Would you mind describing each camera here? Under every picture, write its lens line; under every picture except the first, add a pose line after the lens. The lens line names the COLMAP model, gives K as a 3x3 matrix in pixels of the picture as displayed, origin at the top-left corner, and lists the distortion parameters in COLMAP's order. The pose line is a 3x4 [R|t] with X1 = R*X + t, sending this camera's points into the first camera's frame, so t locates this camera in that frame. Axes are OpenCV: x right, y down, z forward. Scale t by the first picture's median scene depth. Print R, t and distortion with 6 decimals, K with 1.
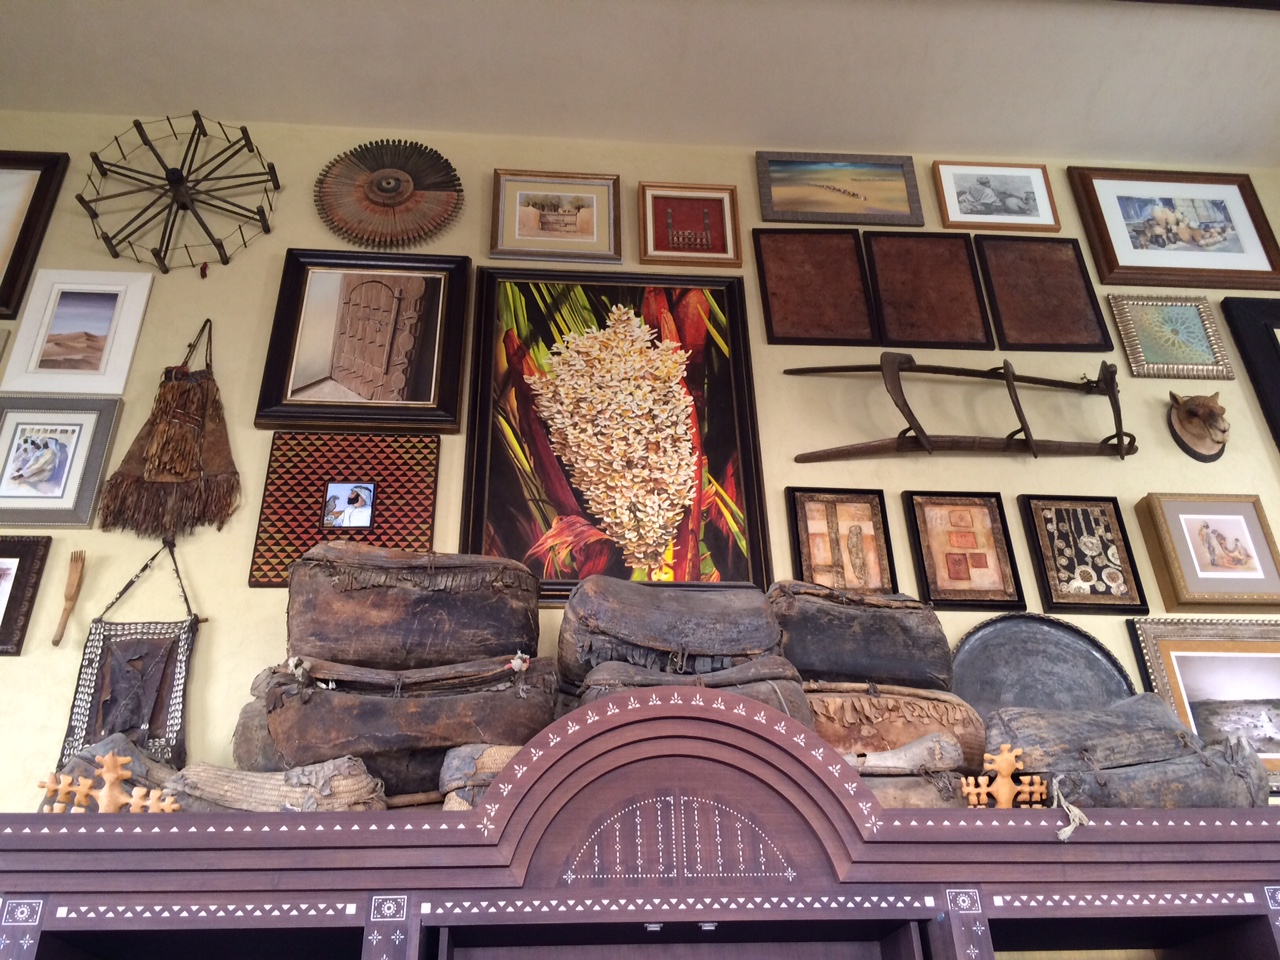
lens RADIAL K [[1089.5, 0, 640.0], [0, 1089.5, 480.0], [0, 0, 1]] dist [0.076616, -0.097077]
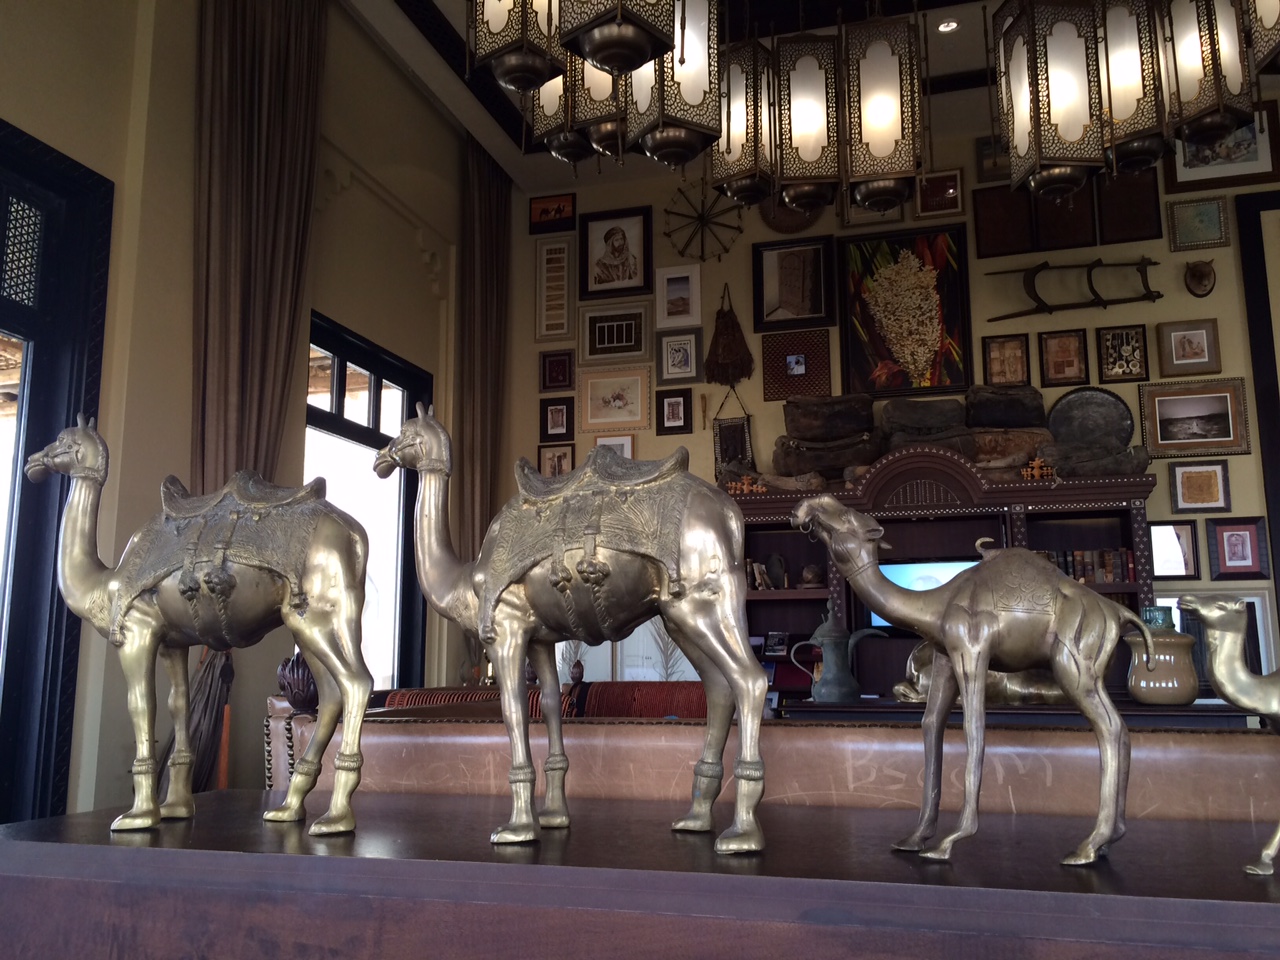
lens RADIAL K [[1089.5, 0, 640.0], [0, 1089.5, 480.0], [0, 0, 1]] dist [0.076616, -0.097077]
pose [[0.932538, -0.038065, -0.359060, 0.286495], [0.171422, 0.921885, 0.347481, -0.652782], [0.317785, -0.385590, 0.866218, -1.366204]]
